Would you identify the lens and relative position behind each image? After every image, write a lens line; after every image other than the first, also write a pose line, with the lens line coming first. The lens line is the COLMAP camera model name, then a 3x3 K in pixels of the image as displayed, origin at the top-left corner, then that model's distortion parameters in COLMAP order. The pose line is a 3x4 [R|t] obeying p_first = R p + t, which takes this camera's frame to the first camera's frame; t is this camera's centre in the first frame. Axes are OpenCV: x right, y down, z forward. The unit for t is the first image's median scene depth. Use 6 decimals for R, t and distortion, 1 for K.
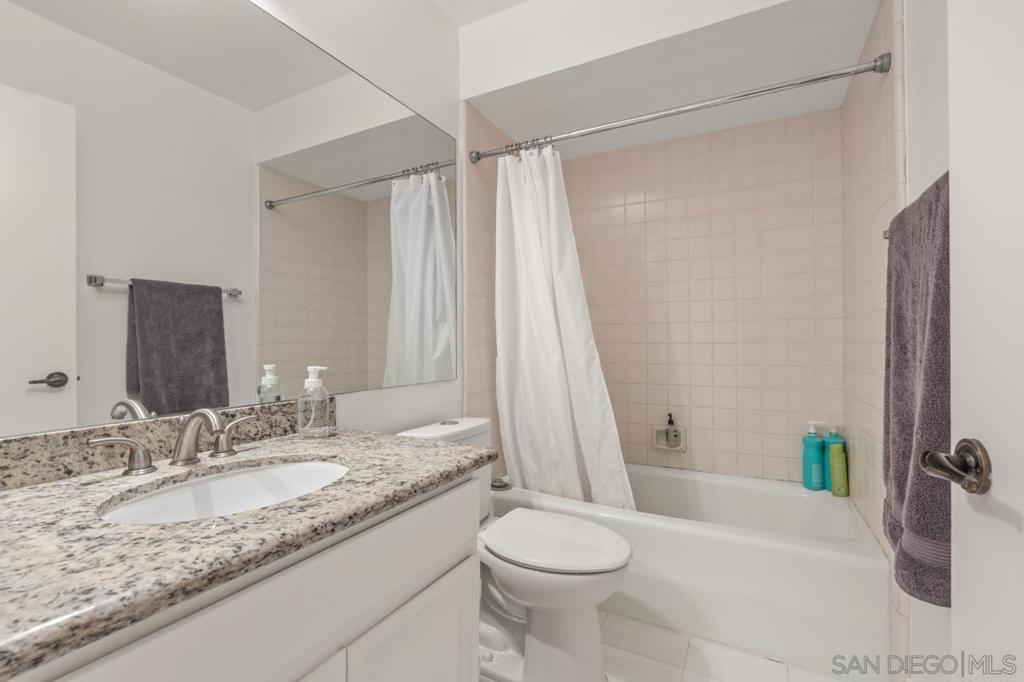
lens RADIAL K [[448.4, 0, 511.5], [0, 448.4, 342.0], [0, 0, 1]] dist [0.000086, -0.000033]
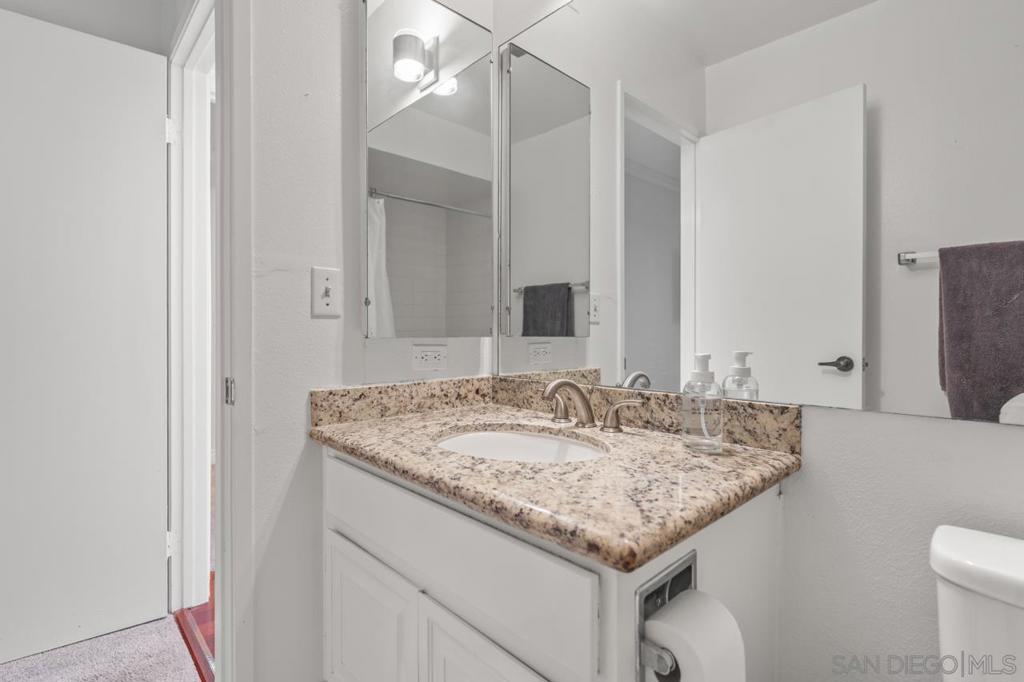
lens RADIAL K [[489.1, 0, 510.6], [0, 489.1, 334.0], [0, 0, 1]] dist [-0.001325, 0.000039]
pose [[-0.319200, 0.002973, -0.947683, 0.576715], [-0.000047, 0.999995, 0.003153, 0.026744], [0.947688, 0.001051, -0.319198, 1.290982]]
